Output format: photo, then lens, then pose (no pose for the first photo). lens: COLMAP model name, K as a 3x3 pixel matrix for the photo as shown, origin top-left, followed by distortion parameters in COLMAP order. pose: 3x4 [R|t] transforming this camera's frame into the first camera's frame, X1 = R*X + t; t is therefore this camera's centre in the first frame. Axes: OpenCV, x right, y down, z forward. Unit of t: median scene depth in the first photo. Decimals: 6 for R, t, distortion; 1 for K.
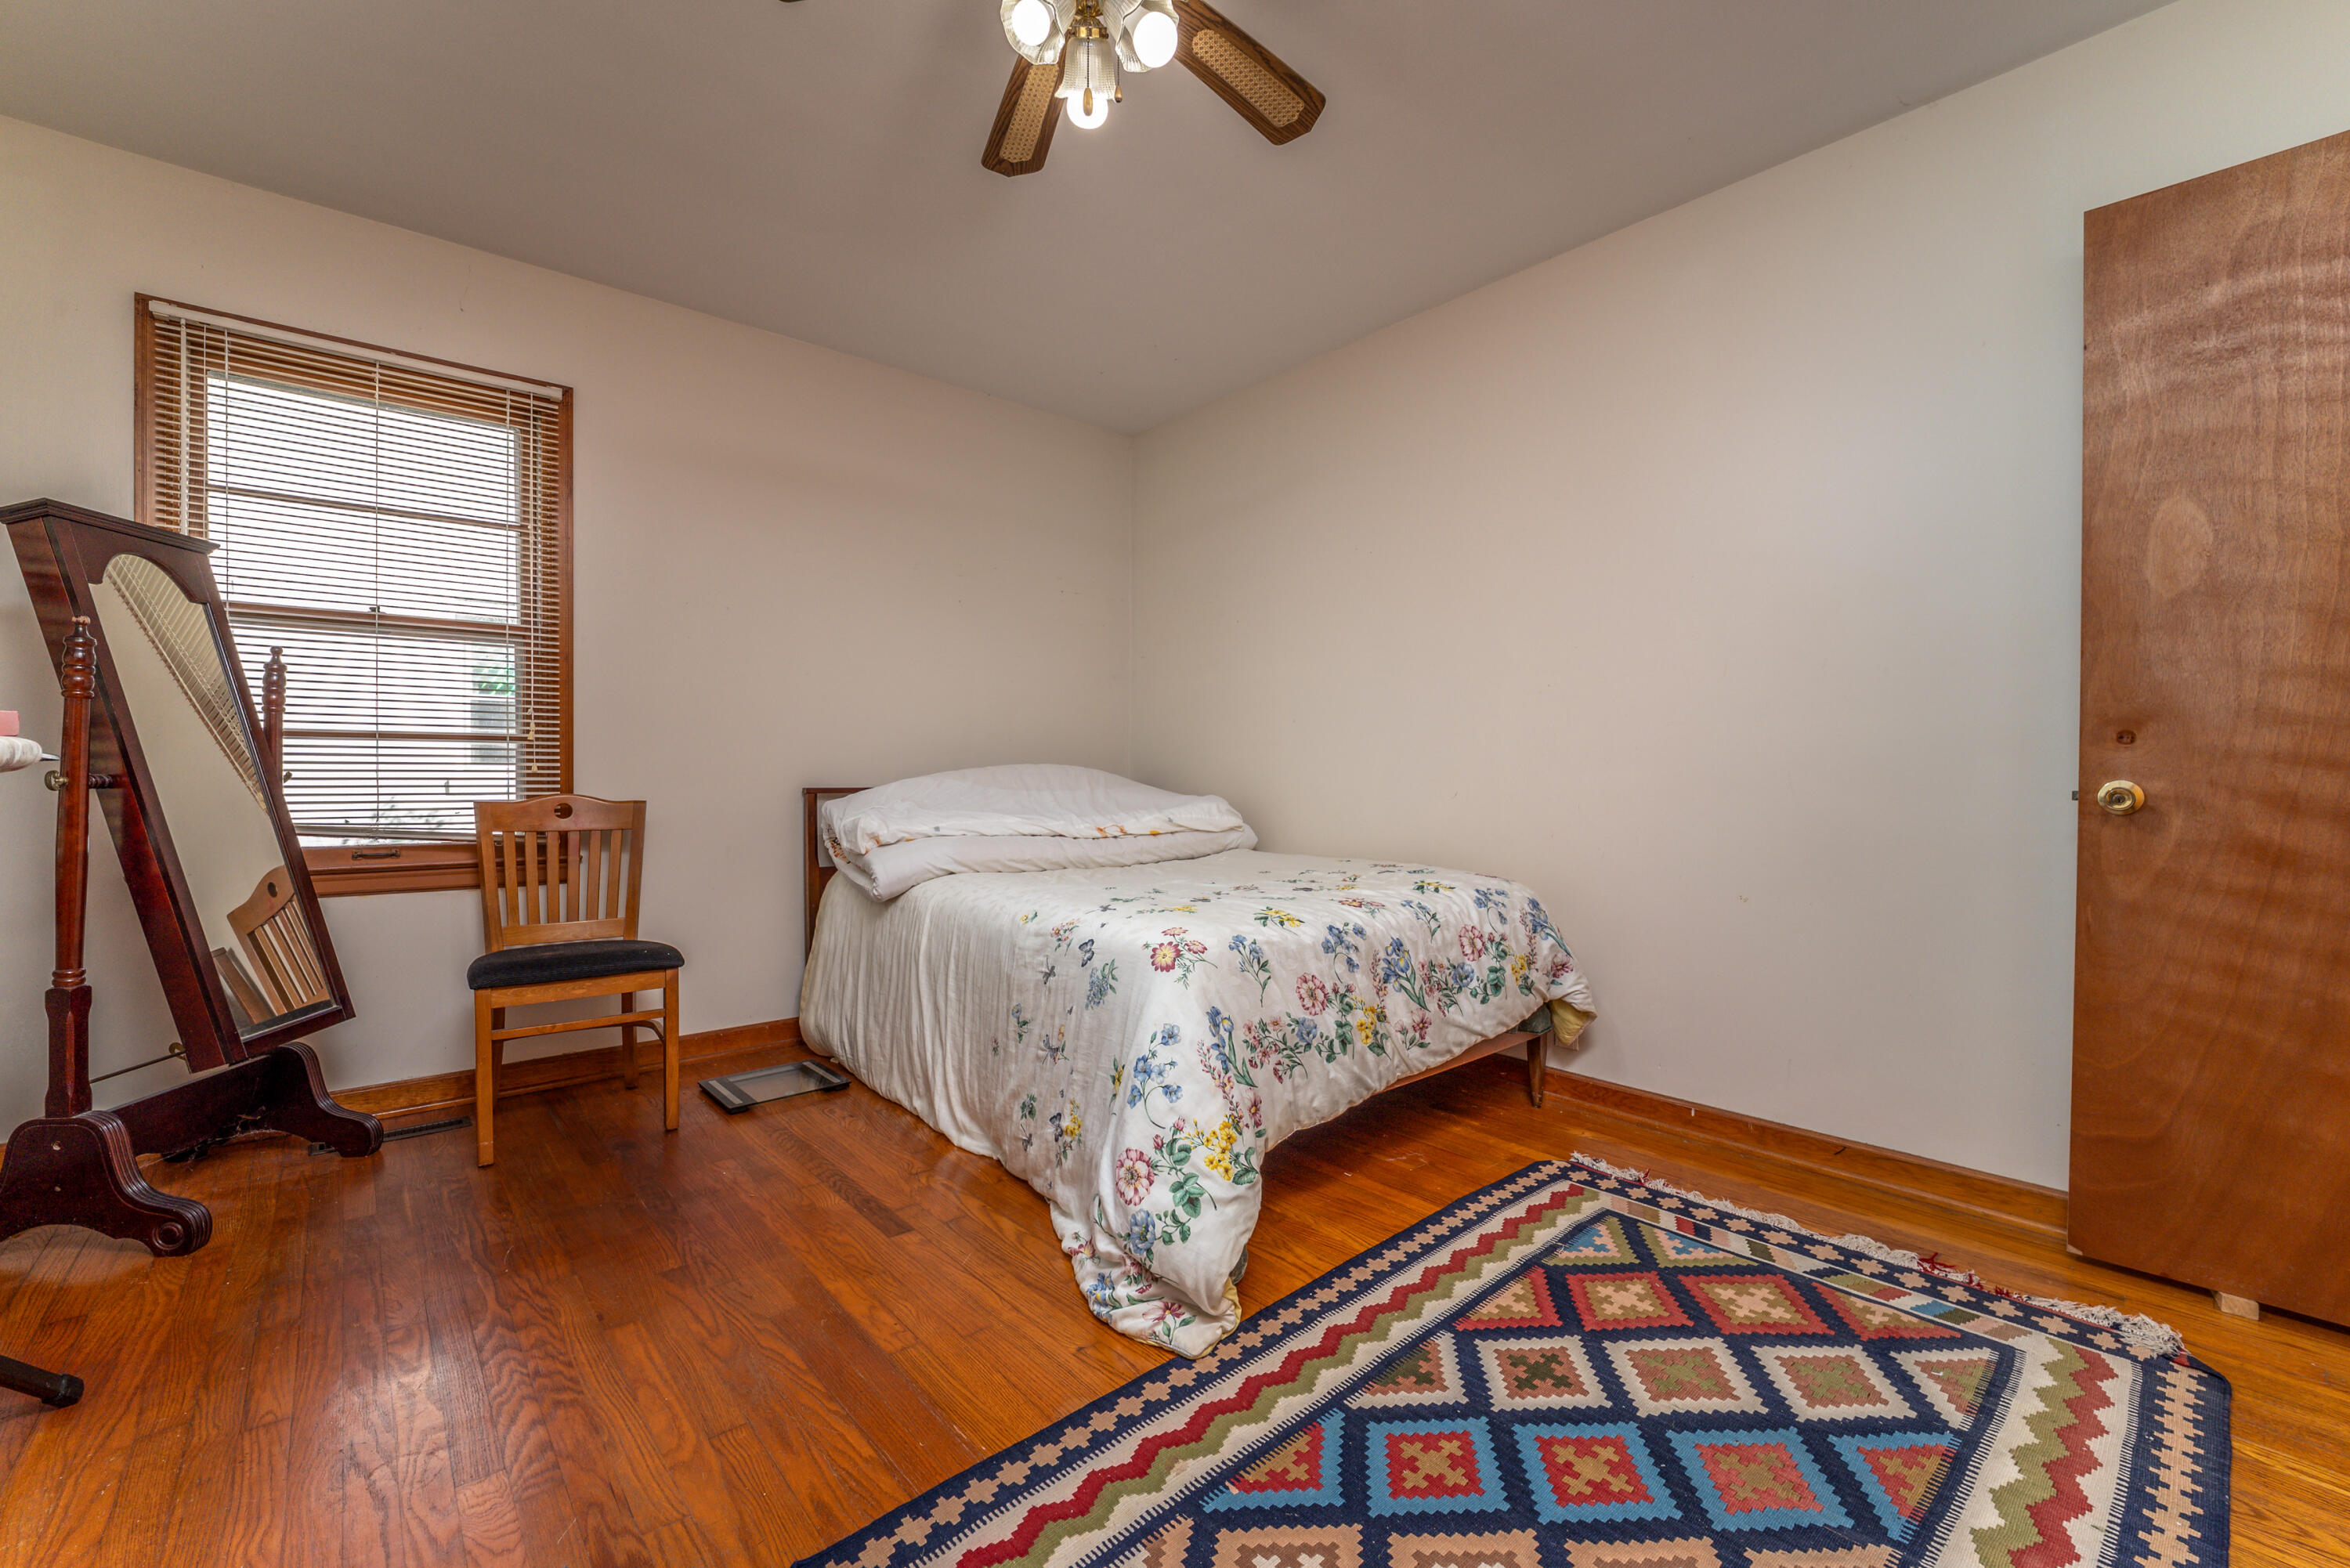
lens RADIAL K [[984.2, 0, 1184.8], [0, 984.2, 768.7], [0, 0, 1]] dist [0.017307, -0.014206]
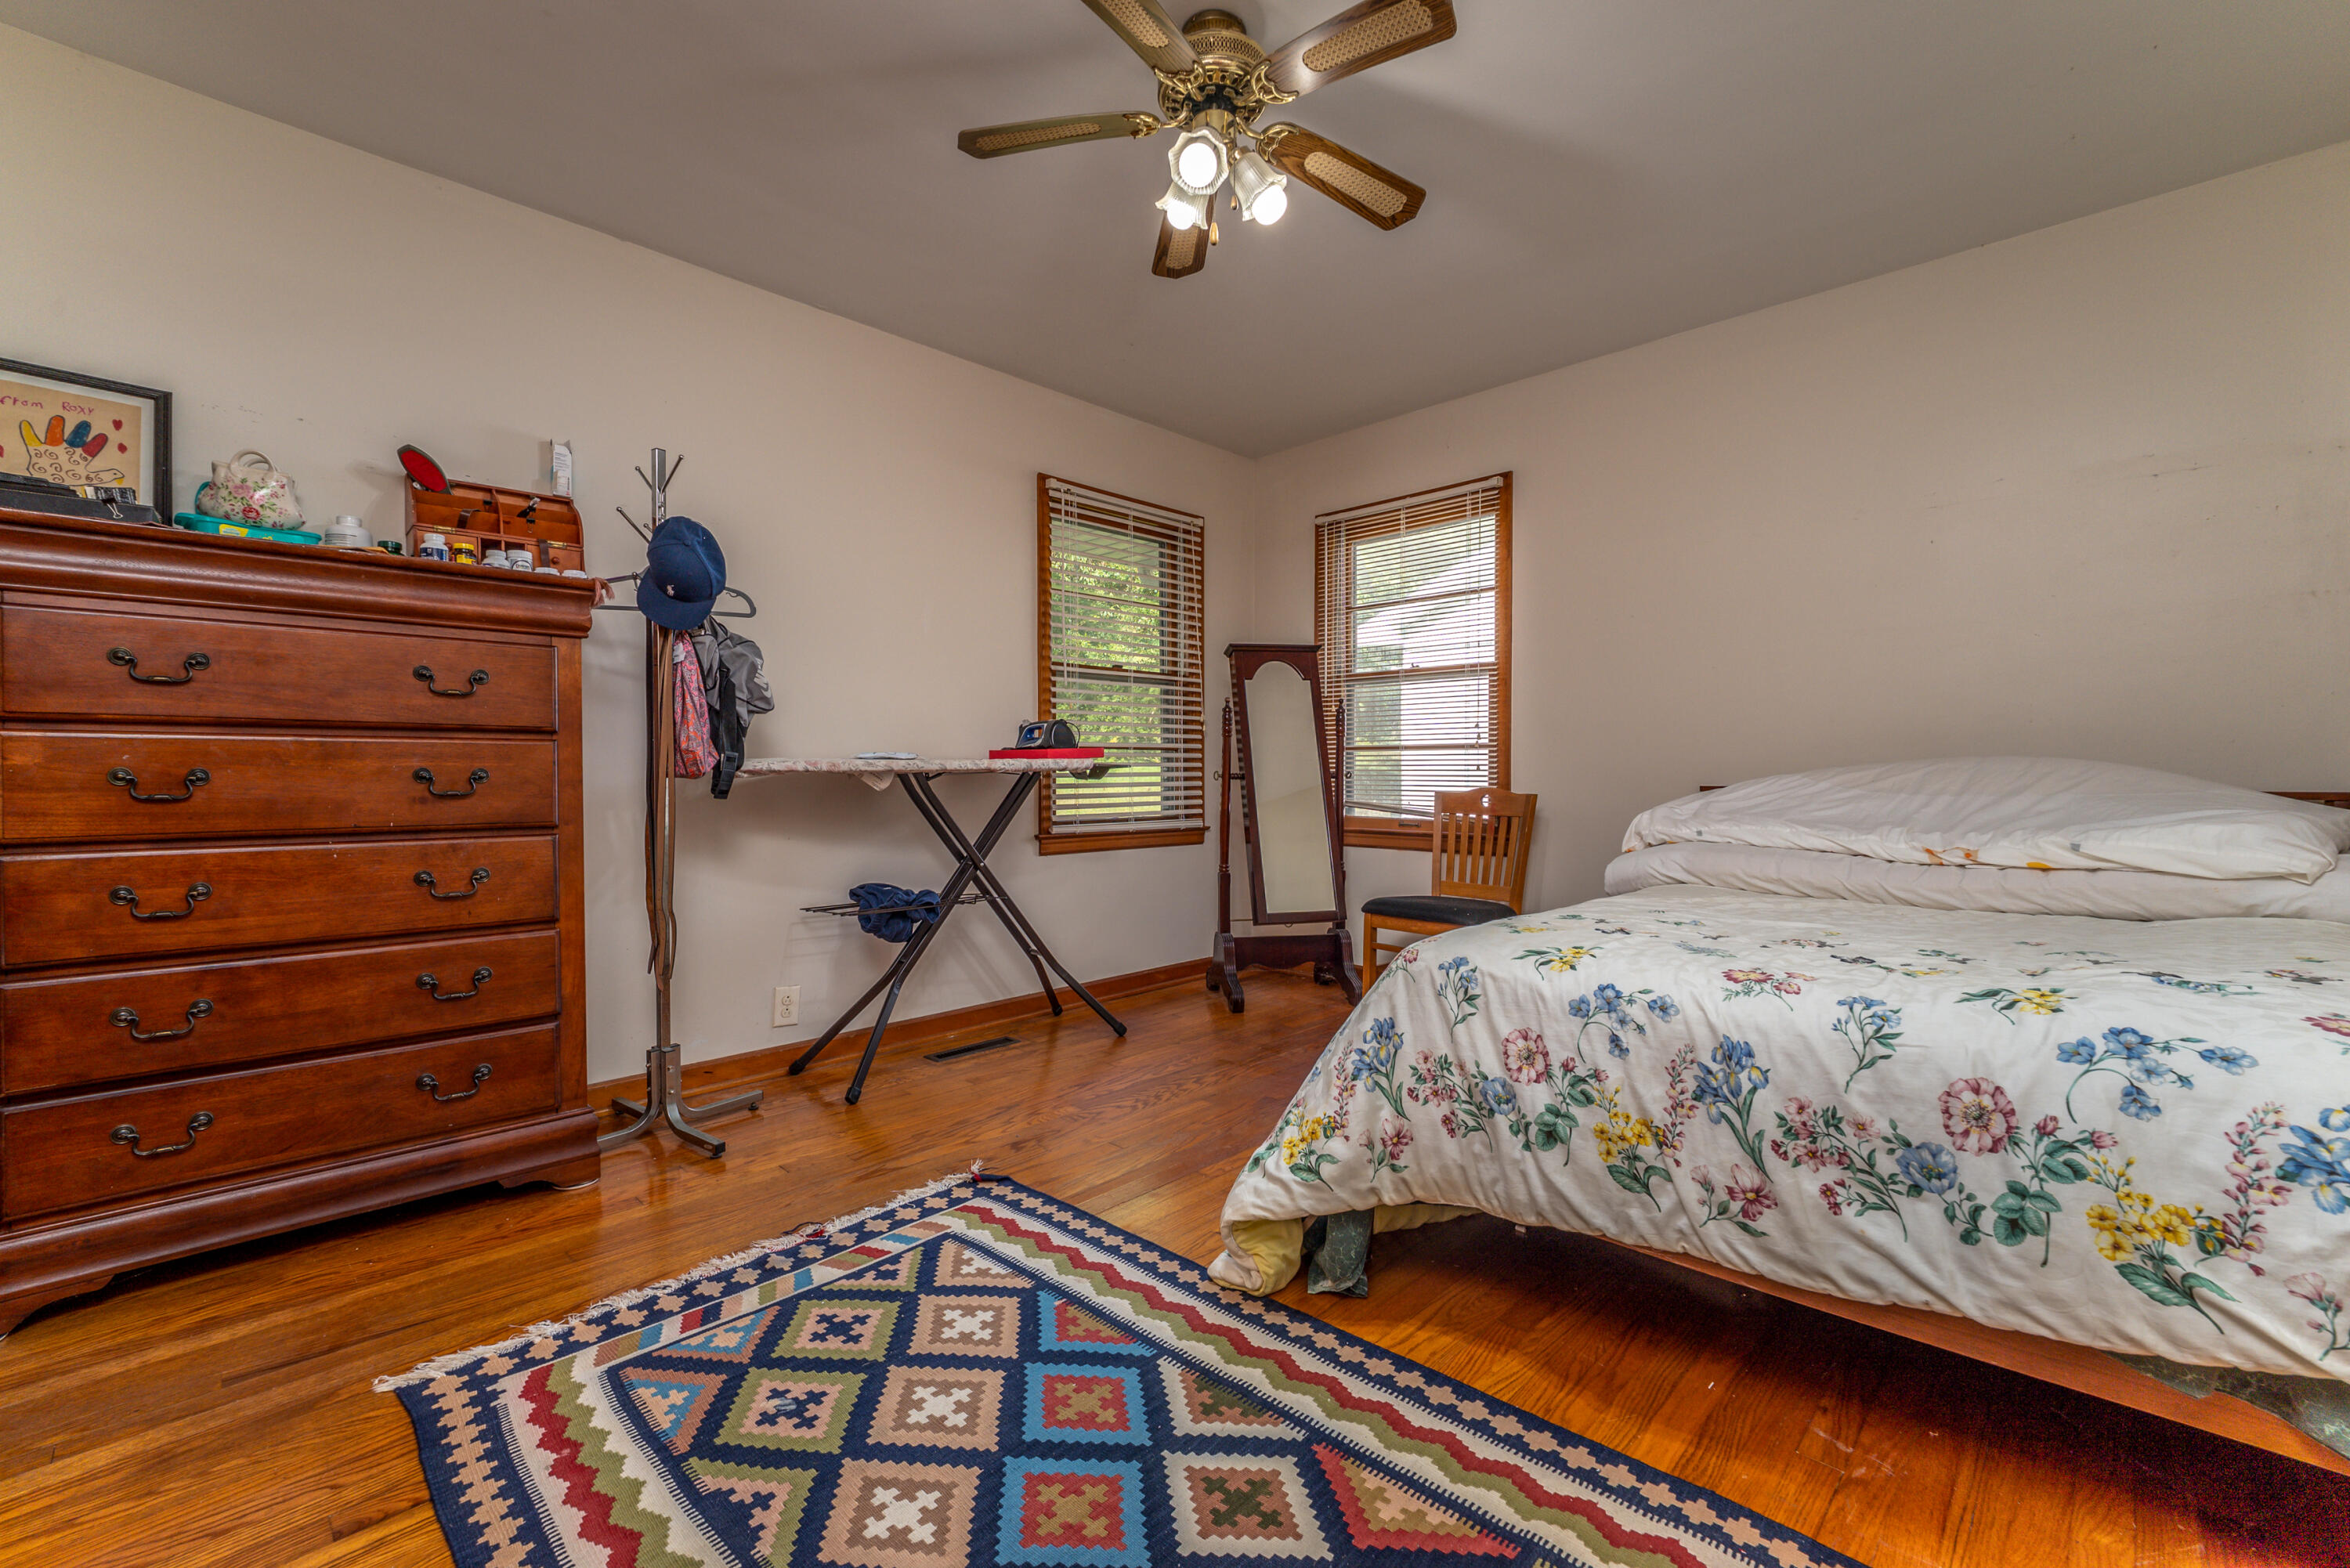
lens RADIAL K [[984.2, 0, 1184.8], [0, 984.2, 768.7], [0, 0, 1]] dist [0.017307, -0.014206]
pose [[0.072176, -0.005235, -0.997378, 1.028618], [0.006159, 0.999970, -0.004802, 0.005728], [0.997373, -0.005796, 0.072206, 0.786988]]
